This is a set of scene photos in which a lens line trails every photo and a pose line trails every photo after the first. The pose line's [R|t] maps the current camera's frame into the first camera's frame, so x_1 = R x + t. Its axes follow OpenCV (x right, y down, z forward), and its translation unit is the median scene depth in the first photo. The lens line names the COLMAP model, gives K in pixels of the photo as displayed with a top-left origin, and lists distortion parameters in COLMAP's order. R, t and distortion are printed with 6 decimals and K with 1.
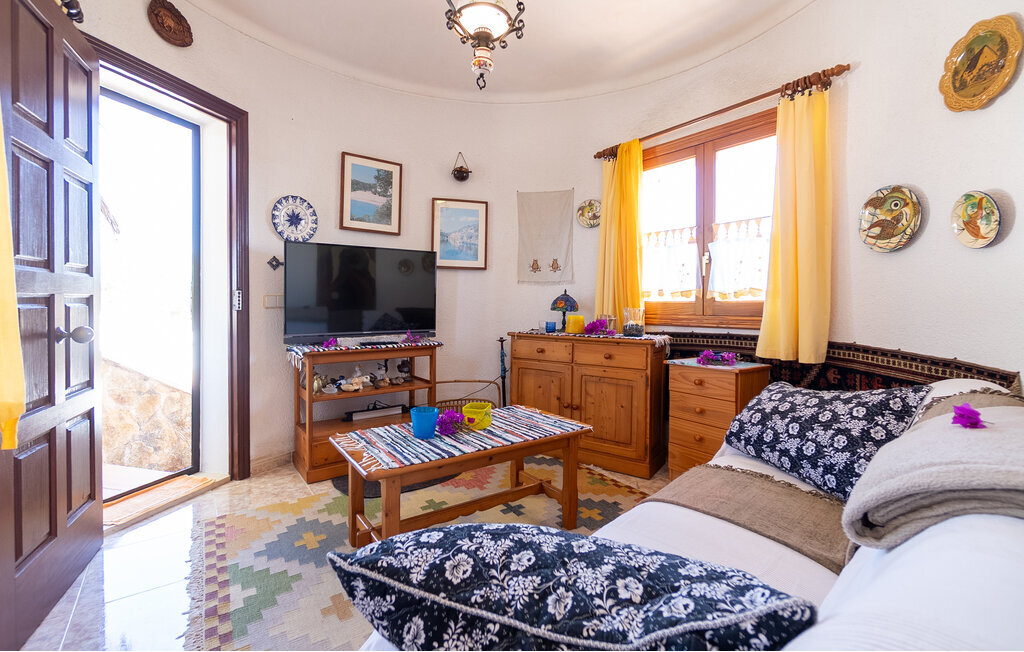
lens RADIAL K [[451.3, 0, 507.2], [0, 451.3, 306.9], [0, 0, 1]] dist [-0.001029, 0.000089]
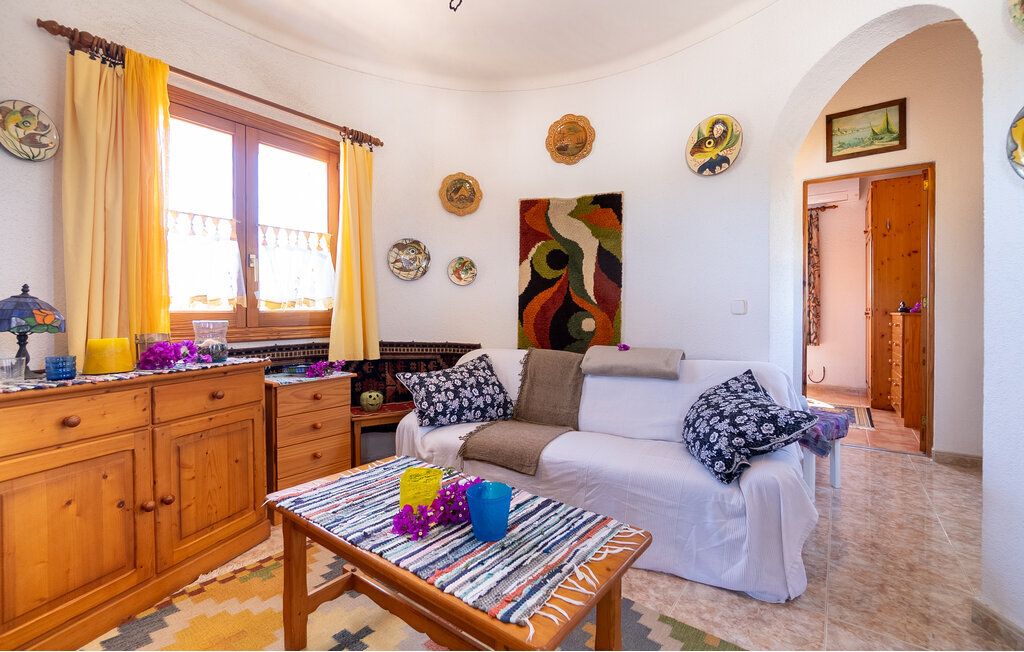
lens RADIAL K [[448.3, 0, 506.2], [0, 448.3, 317.1], [0, 0, 1]] dist [-0.003875, -0.000378]
pose [[-0.292398, -0.013405, 0.956203, -0.613558], [0.009365, 0.999814, 0.016880, -0.012991], [-0.956251, 0.013891, -0.292218, 0.922779]]
